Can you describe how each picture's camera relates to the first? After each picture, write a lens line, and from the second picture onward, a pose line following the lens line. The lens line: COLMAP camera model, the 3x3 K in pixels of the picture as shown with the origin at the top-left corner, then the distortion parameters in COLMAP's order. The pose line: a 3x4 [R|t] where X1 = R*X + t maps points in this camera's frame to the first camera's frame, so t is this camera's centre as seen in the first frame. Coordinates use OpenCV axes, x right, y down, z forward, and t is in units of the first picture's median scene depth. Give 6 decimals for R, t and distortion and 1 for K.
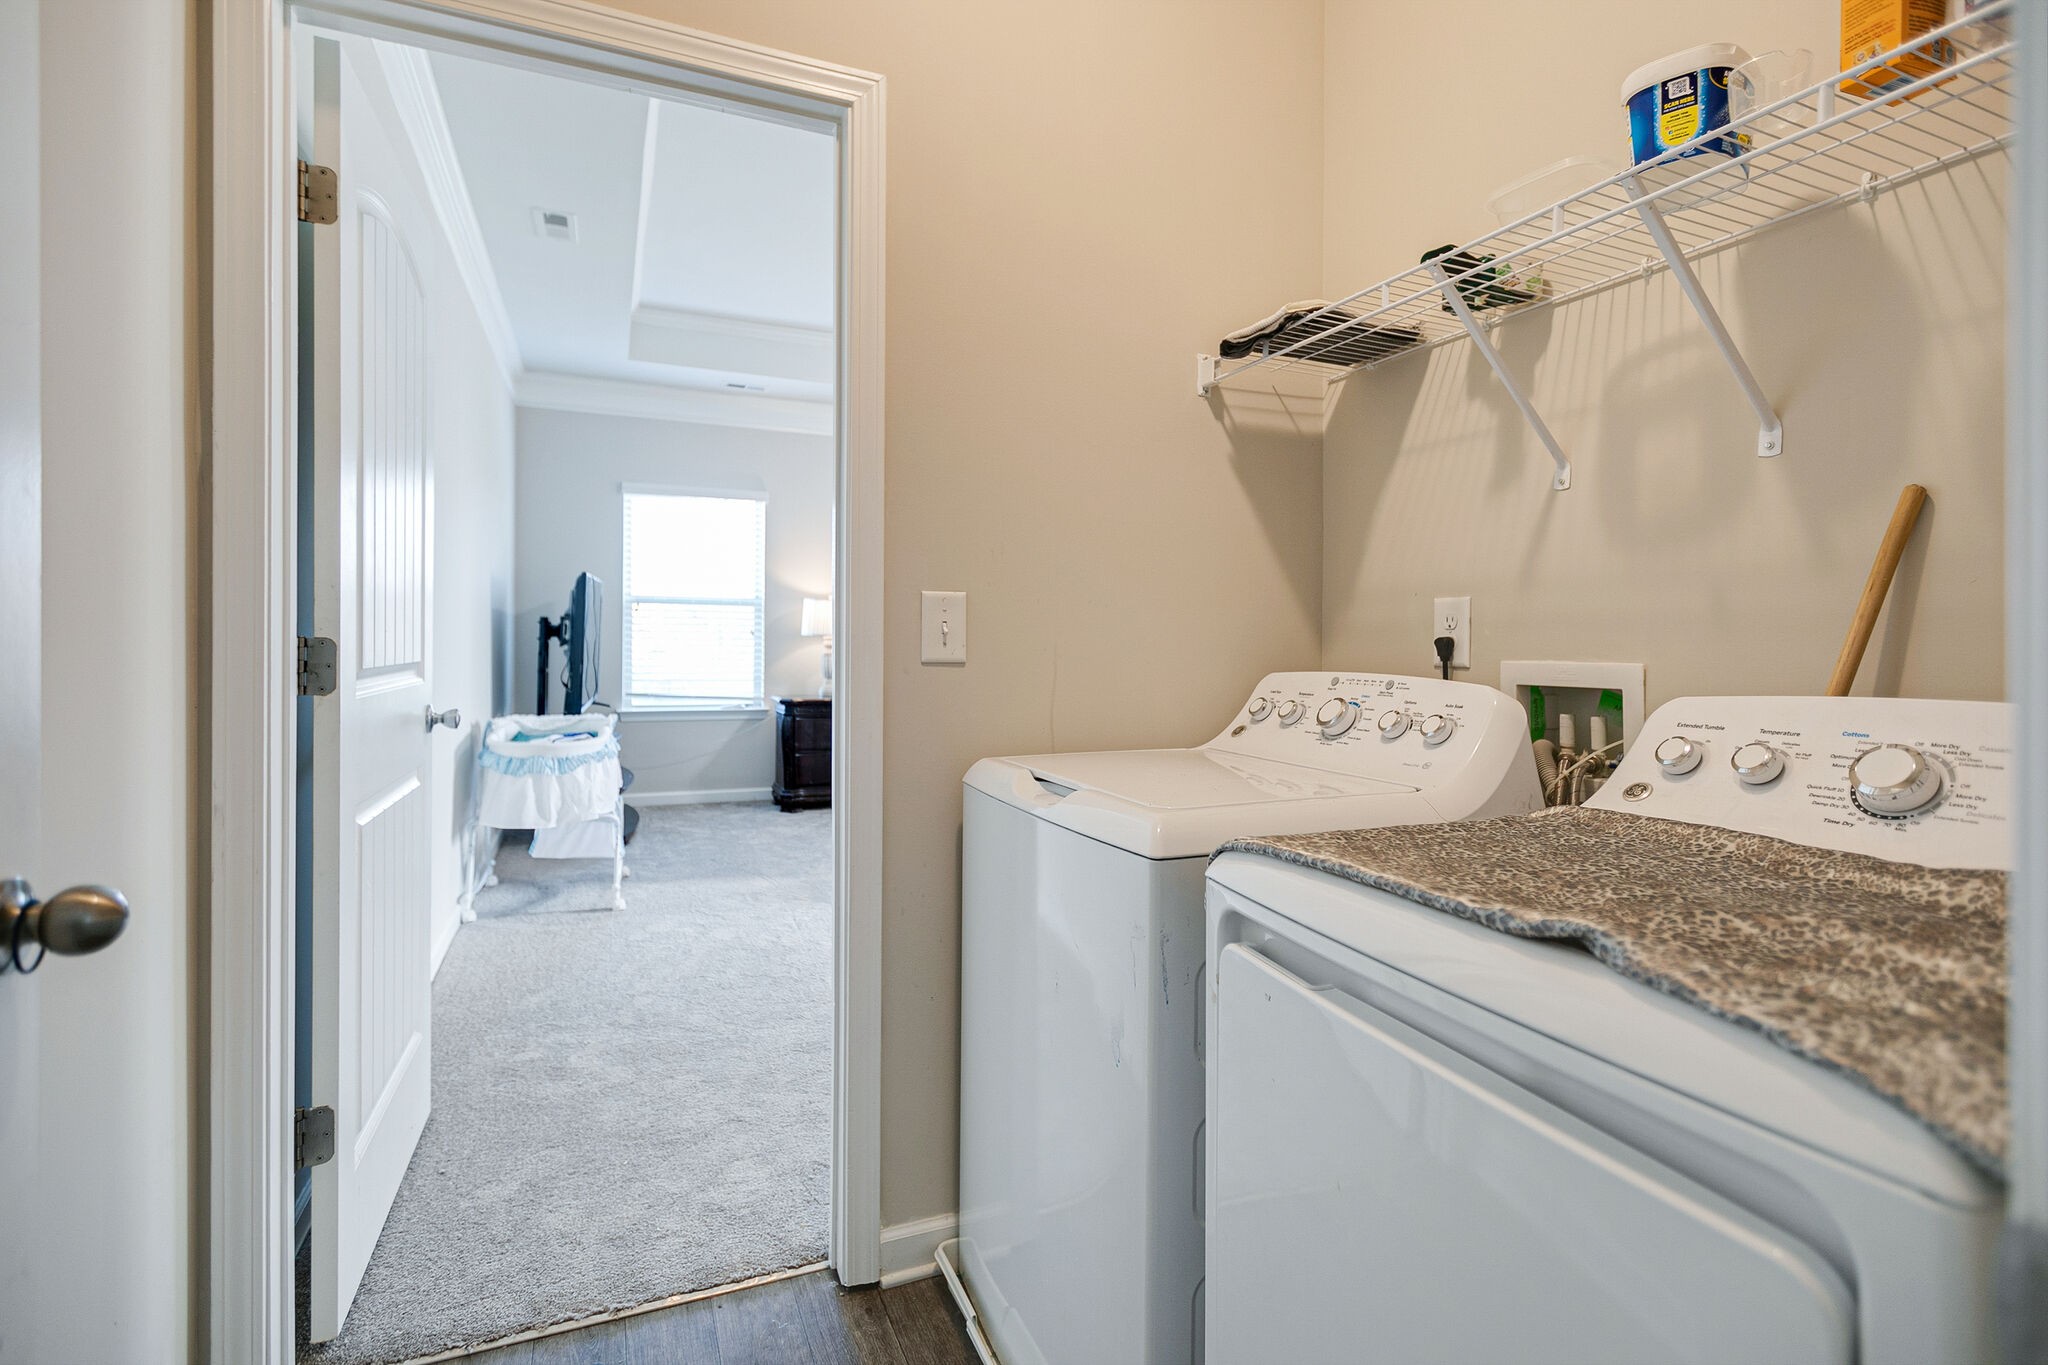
lens RADIAL K [[960.7, 0, 1026.7], [0, 960.7, 660.7], [0, 0, 1]] dist [0.001267, -0.001079]
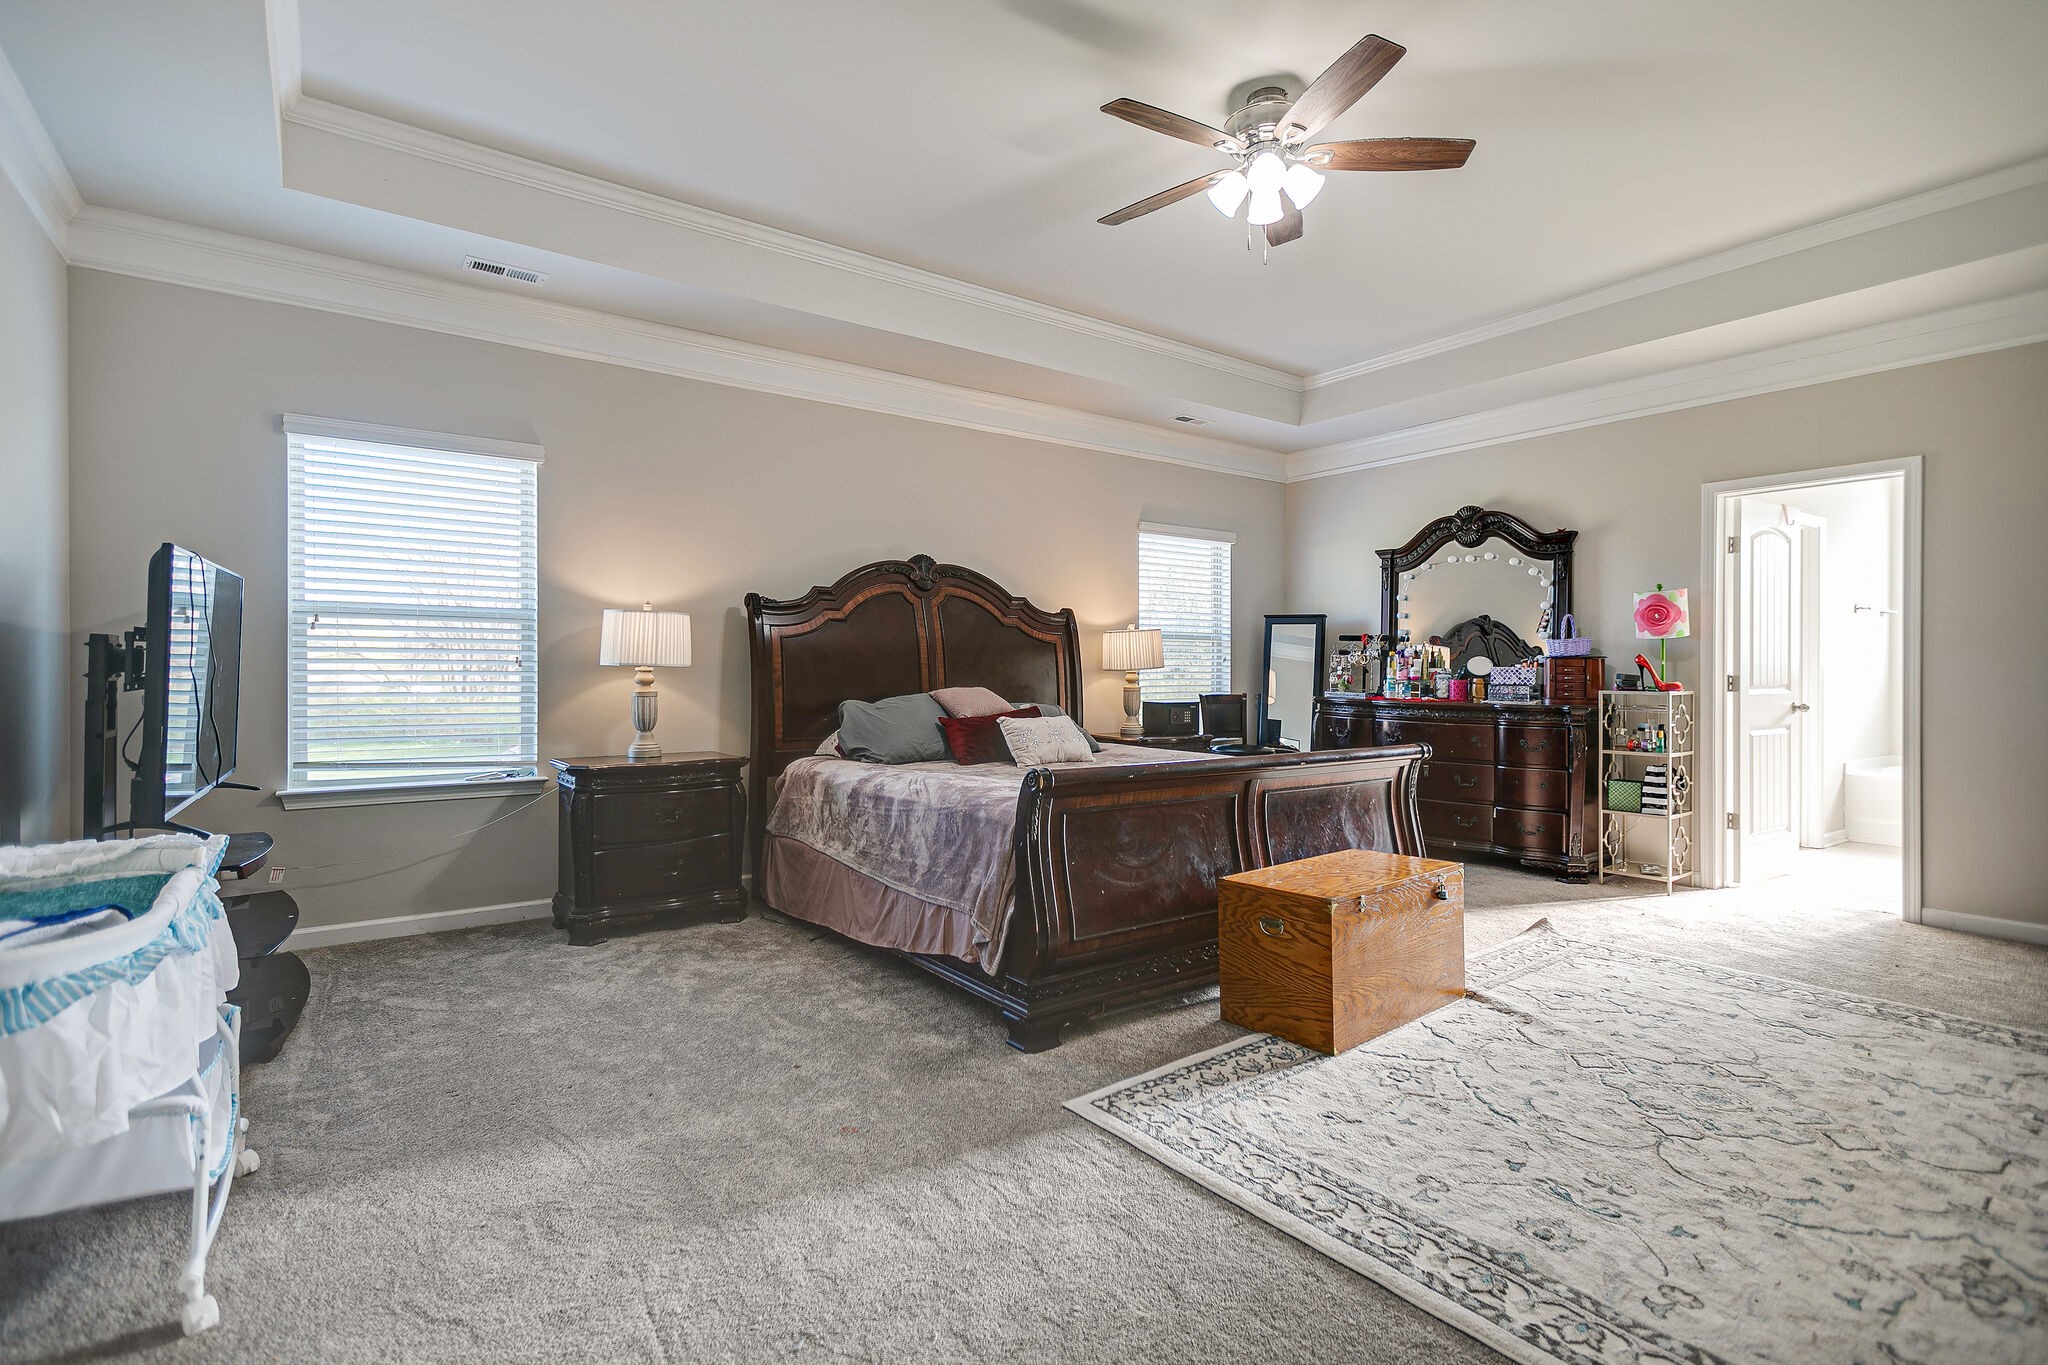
lens RADIAL K [[960.7, 0, 1016.7], [0, 960.7, 688.5], [0, 0, 1]] dist [0.001267, -0.001079]
pose [[0.977669, -0.007512, 0.210017, -0.102816], [0.007321, 0.999972, 0.001686, -0.010950], [-0.210024, -0.000110, 0.977696, 0.327293]]
